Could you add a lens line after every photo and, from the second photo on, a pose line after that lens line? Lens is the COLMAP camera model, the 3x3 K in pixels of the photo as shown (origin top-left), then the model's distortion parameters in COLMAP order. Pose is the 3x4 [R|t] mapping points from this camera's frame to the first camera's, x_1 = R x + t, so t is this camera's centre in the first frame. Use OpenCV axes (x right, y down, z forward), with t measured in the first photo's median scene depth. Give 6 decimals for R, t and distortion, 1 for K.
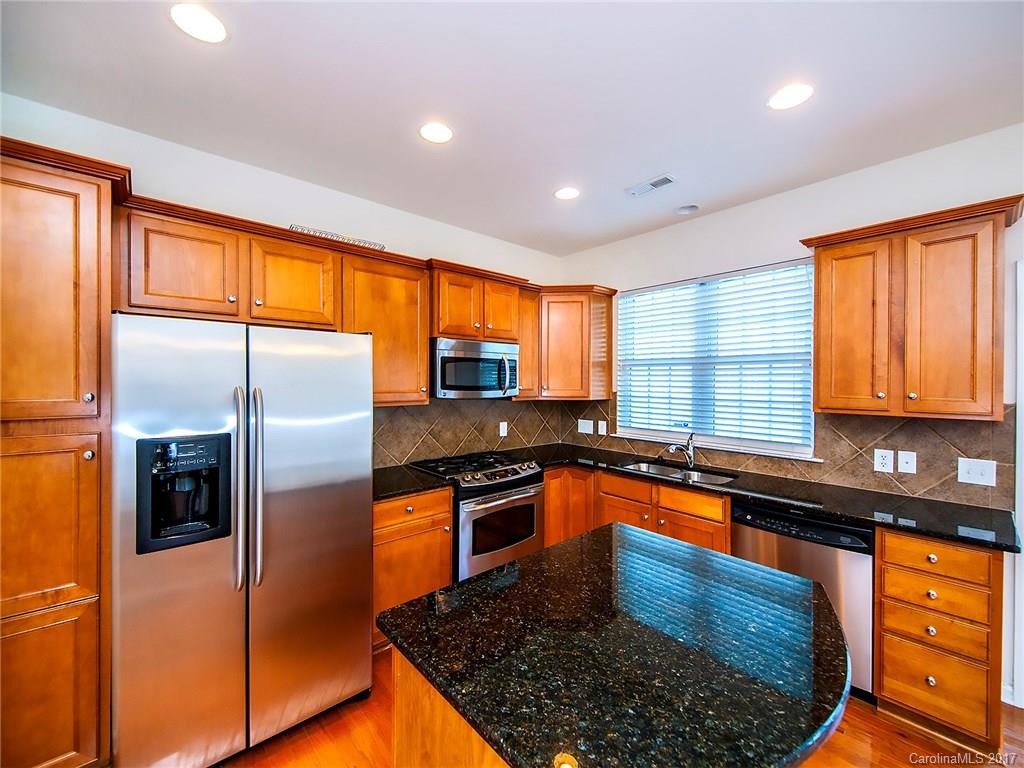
lens RADIAL K [[418.1, 0, 511.1], [0, 418.1, 384.6], [0, 0, 1]] dist [0.000354, -0.000068]
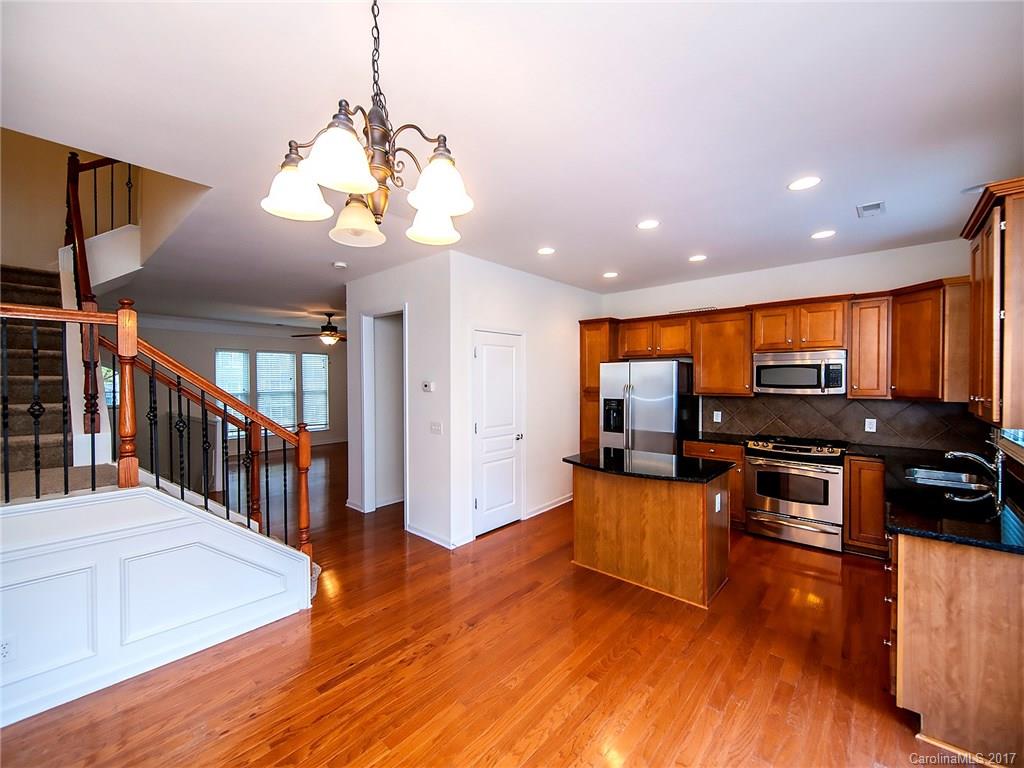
lens RADIAL K [[418.1, 0, 511.2], [0, 418.1, 385.4], [0, 0, 1]] dist [0.000354, -0.000068]
pose [[0.123442, 0.008143, -0.992318, 1.252836], [-0.005746, 0.999955, 0.007491, -0.000606], [0.992335, 0.004778, 0.123483, -0.088078]]
